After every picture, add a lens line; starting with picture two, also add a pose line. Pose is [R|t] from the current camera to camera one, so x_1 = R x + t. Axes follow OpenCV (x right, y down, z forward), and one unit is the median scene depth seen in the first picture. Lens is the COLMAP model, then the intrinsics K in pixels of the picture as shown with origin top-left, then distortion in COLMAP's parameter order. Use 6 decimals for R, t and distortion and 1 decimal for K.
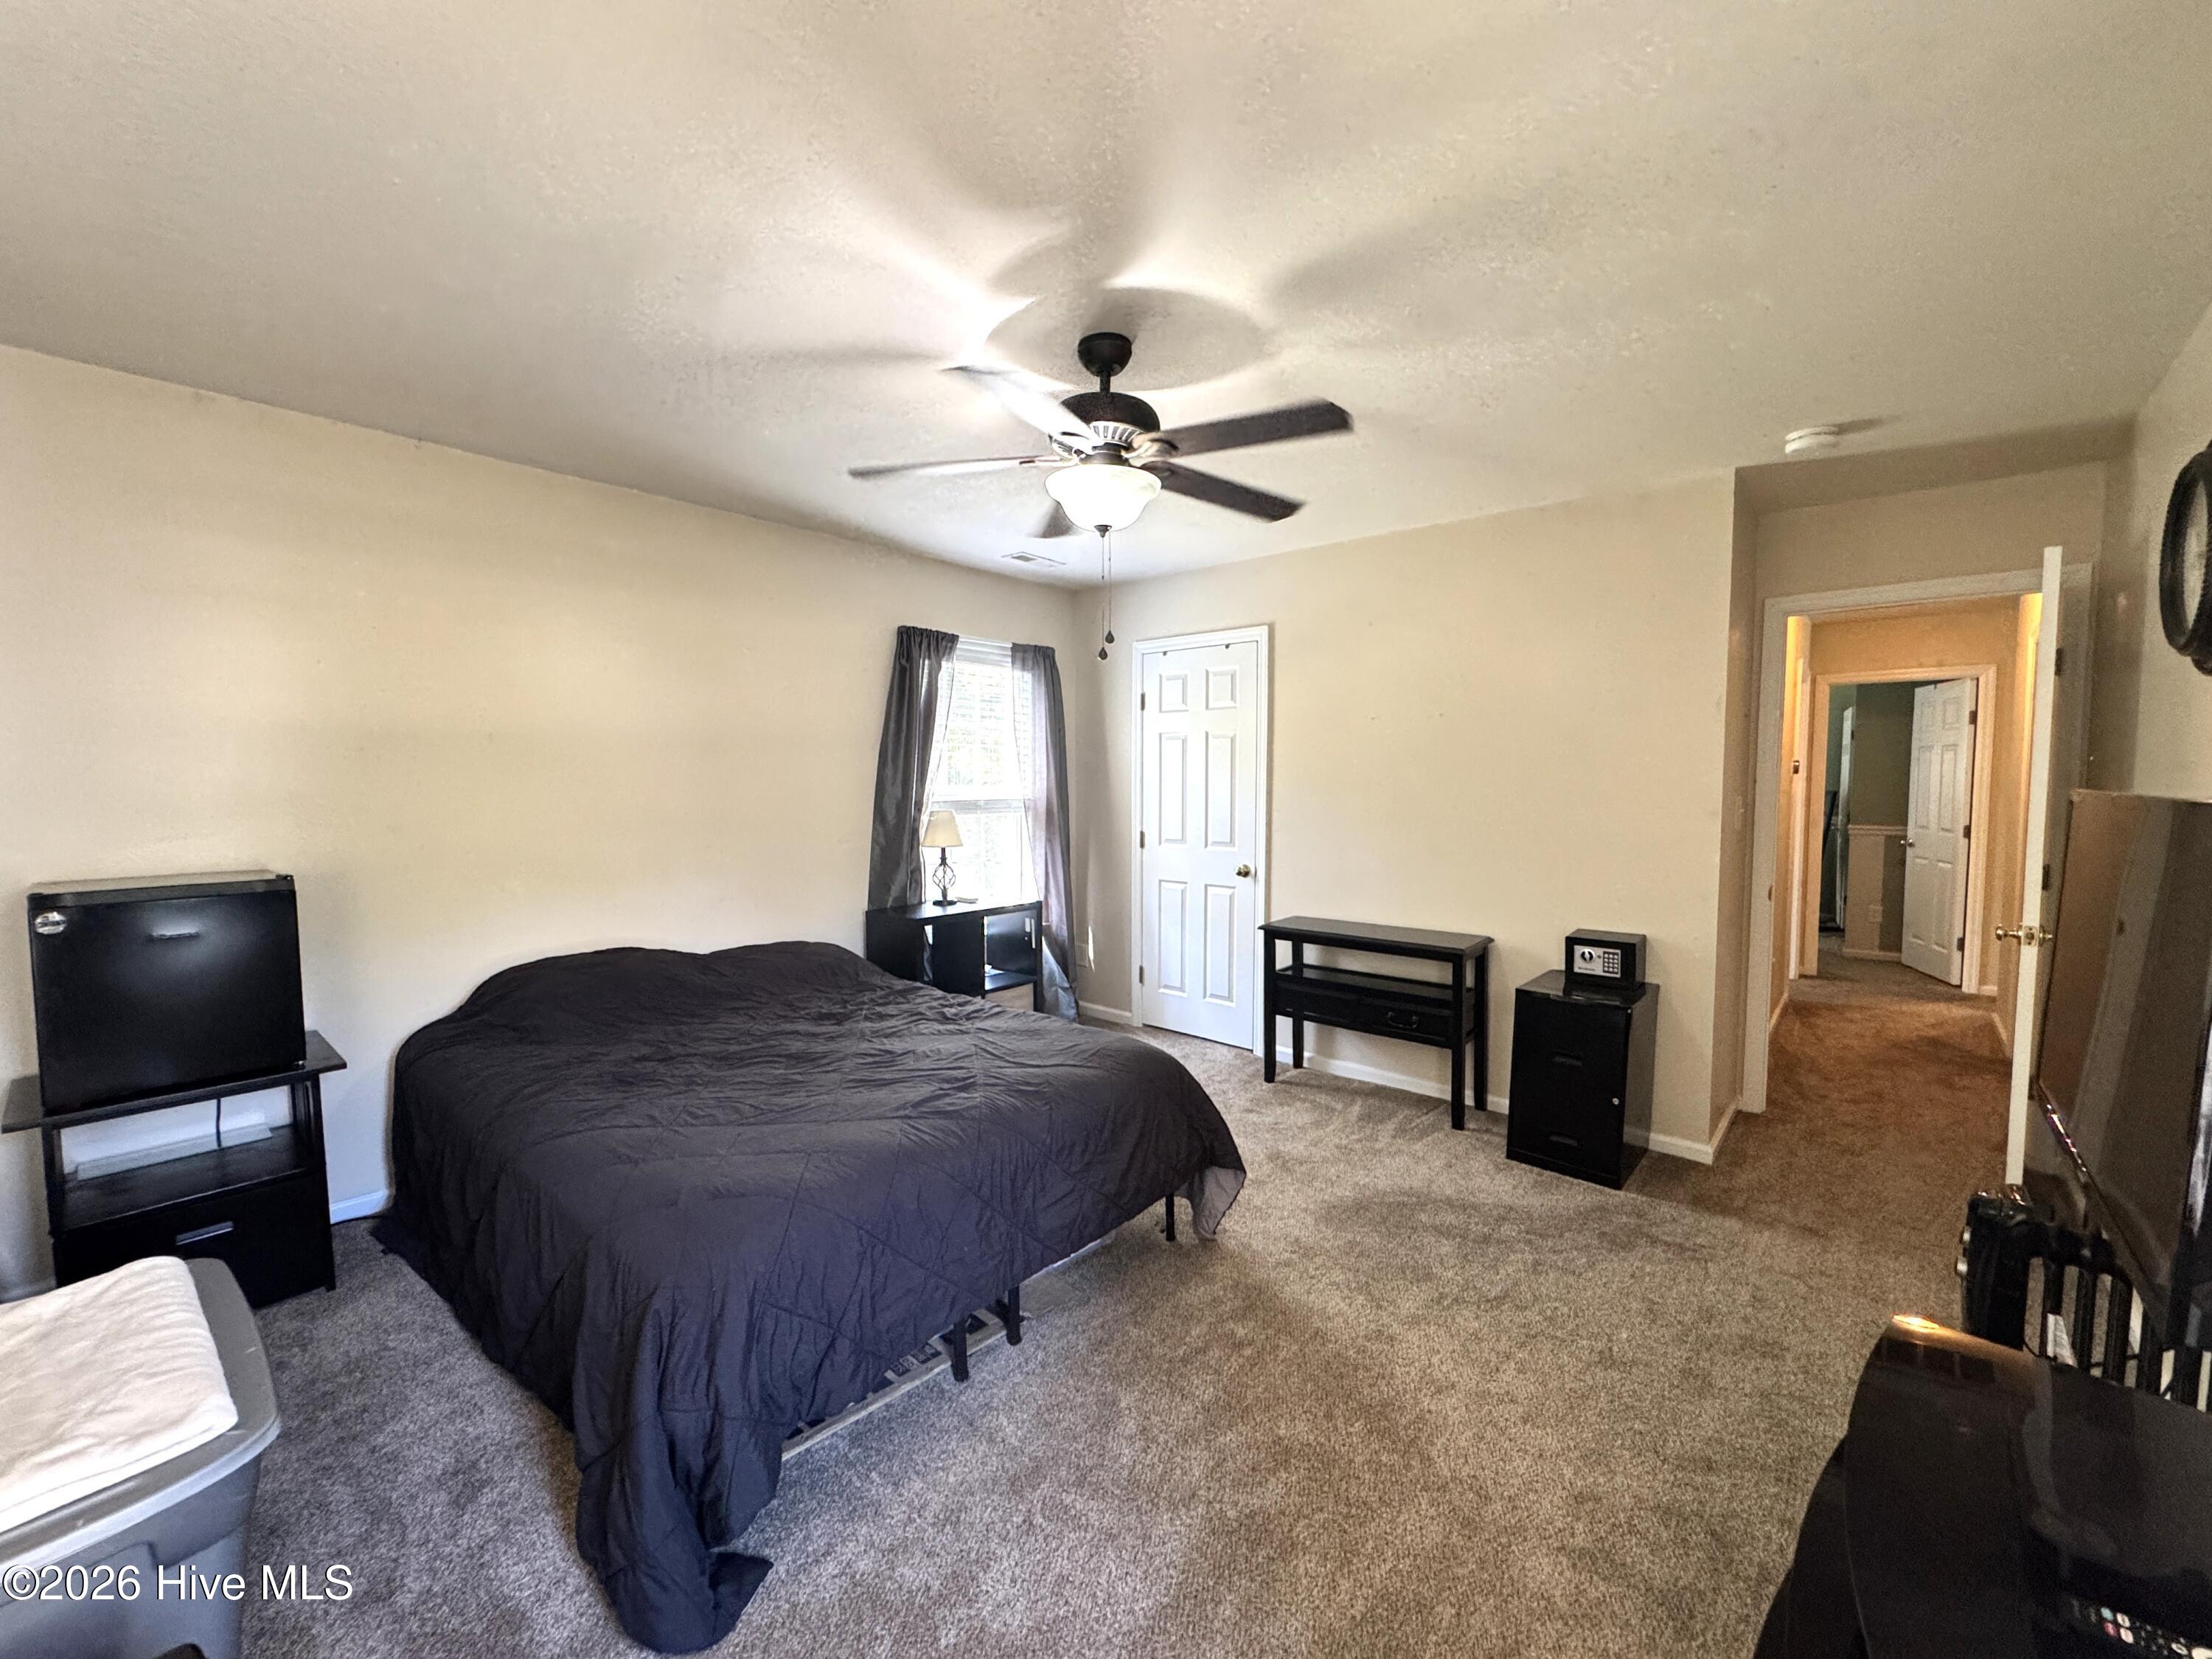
lens RADIAL K [[903.4, 0, 1106.0], [0, 903.4, 829.5], [0, 0, 1]] dist [-0.001082, 0.000134]
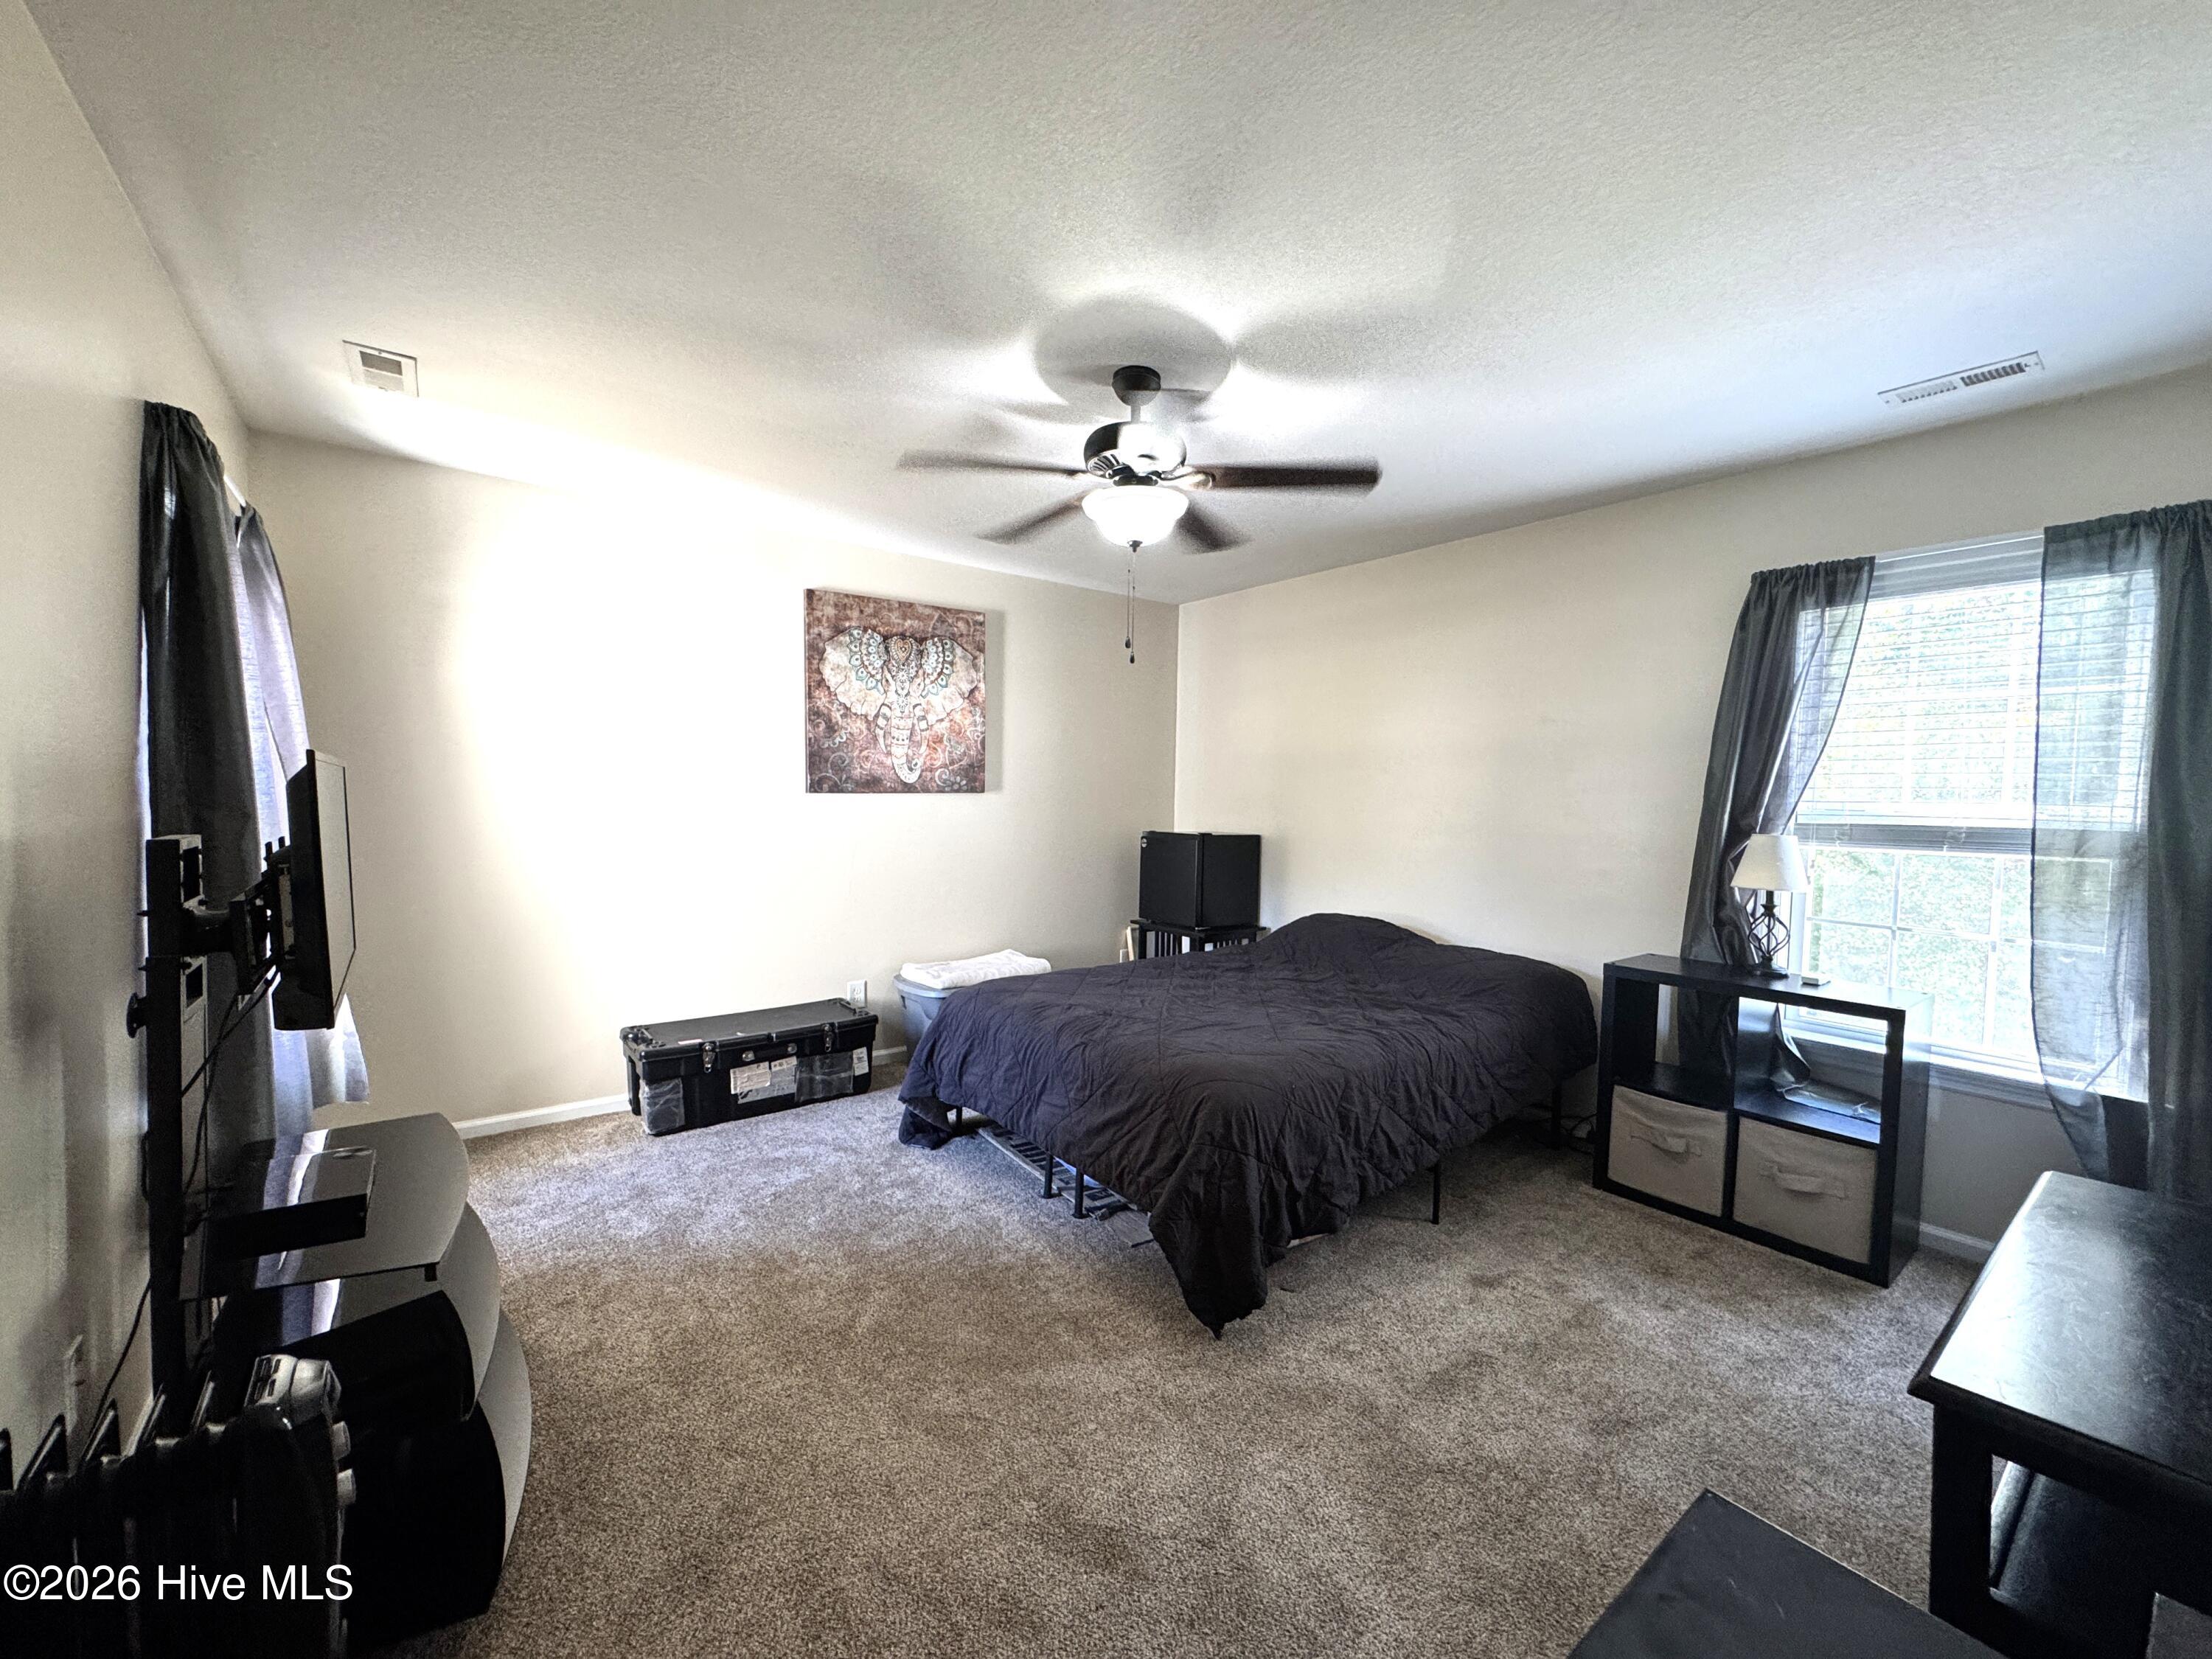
lens RADIAL K [[887.1, 0, 1101.9], [0, 887.1, 828.4], [0, 0, 1]] dist [-0.003182, 0.000554]
pose [[-0.213608, 0.036937, -0.976221, 0.565958], [-0.071426, 0.996020, 0.053315, -0.025178], [0.974305, 0.081116, -0.210119, 0.647887]]
